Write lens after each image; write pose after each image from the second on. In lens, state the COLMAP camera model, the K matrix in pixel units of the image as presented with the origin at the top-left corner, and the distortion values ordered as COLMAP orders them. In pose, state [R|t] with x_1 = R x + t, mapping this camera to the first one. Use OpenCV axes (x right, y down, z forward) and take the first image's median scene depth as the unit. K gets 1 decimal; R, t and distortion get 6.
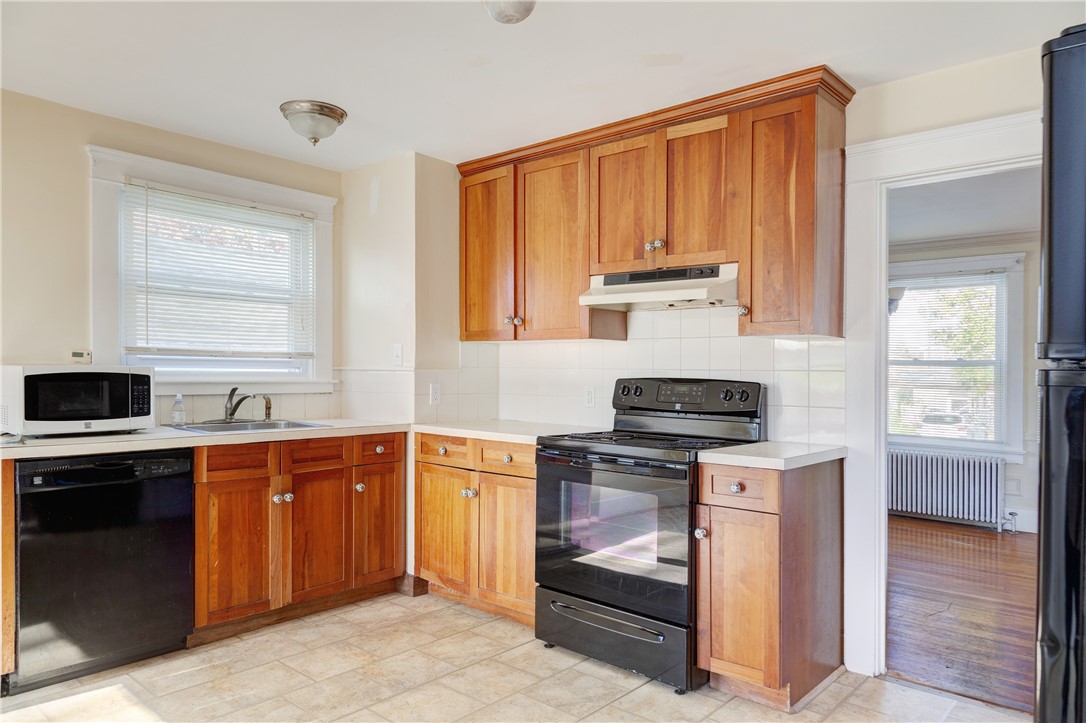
lens RADIAL K [[745.2, 0, 542.9], [0, 745.2, 365.9], [0, 0, 1]] dist [0.011356, -0.009758]
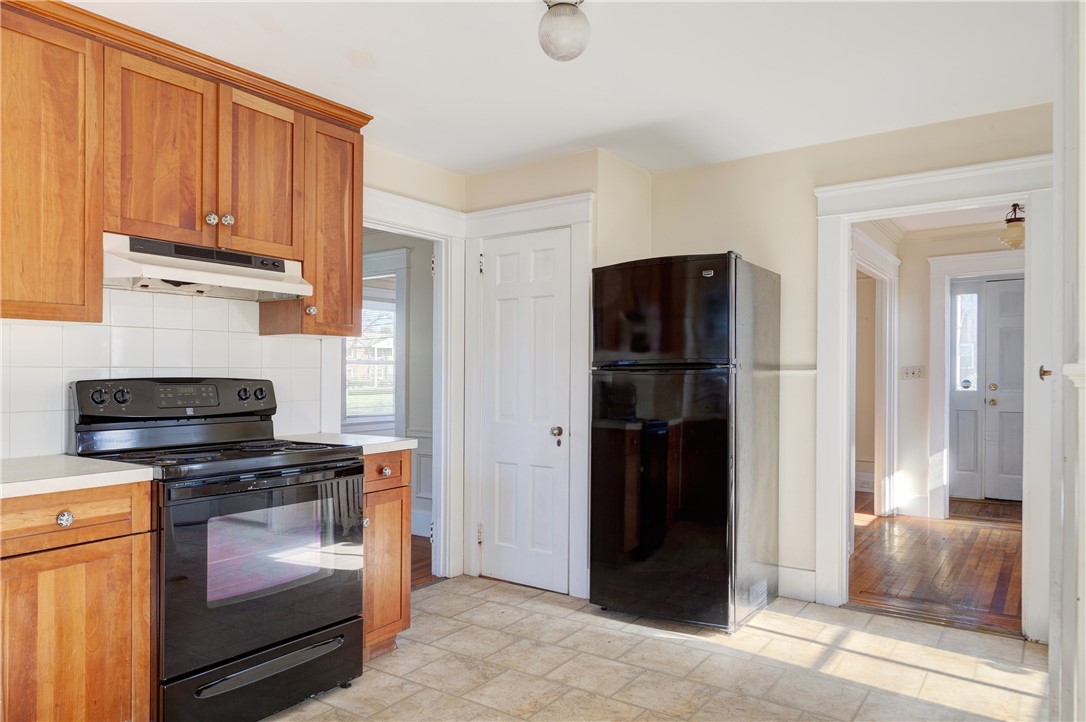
lens RADIAL K [[745.2, 0, 543.6], [0, 745.2, 363.7], [0, 0, 1]] dist [0.011356, -0.009758]
pose [[-0.142710, -0.003676, 0.989758, -0.708998], [-0.007062, 0.999971, 0.002696, -0.004155], [-0.989739, -0.006605, -0.142732, 0.731098]]
